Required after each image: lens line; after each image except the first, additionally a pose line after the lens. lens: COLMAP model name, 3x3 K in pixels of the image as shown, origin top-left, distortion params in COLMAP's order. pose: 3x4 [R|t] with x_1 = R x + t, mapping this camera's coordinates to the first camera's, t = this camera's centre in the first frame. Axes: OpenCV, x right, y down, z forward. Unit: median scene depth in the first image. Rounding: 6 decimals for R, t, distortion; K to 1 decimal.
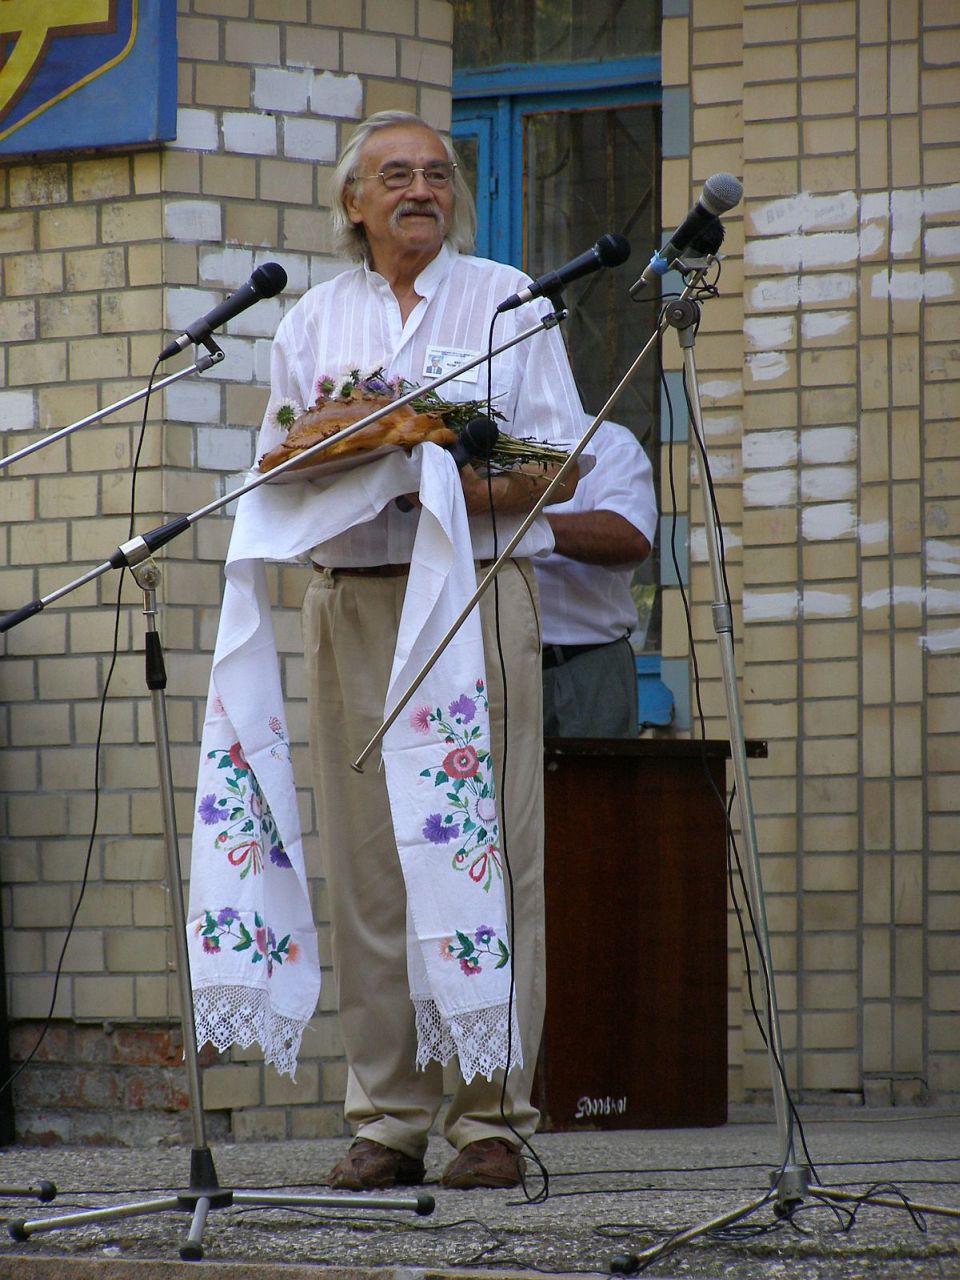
lens RADIAL K [[7053.5, 0, 479.9], [0, 7053.5, 570.5], [0, 0, 1]] dist [-0.838239, -8.560192]
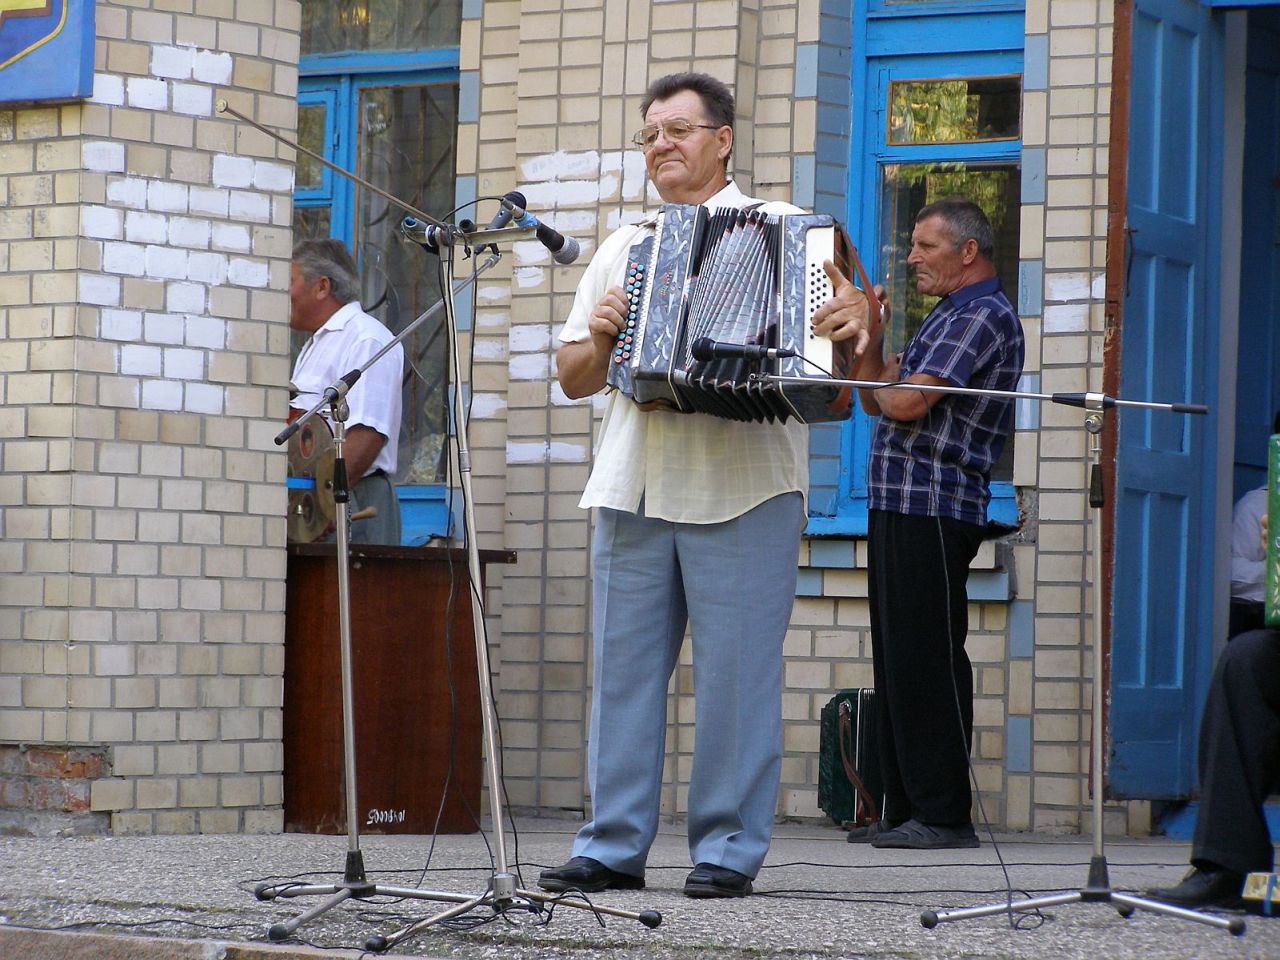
lens RADIAL K [[4665.7, 0, 640.0], [0, 4665.7, 480.0], [0, 0, 1]] dist [-0.222955, -6.398659]
pose [[0.998599, 0.030063, 0.043548, 0.025444], [-0.030597, 0.999464, 0.011634, -0.000830], [-0.043175, -0.012950, 0.998984, 0.097859]]
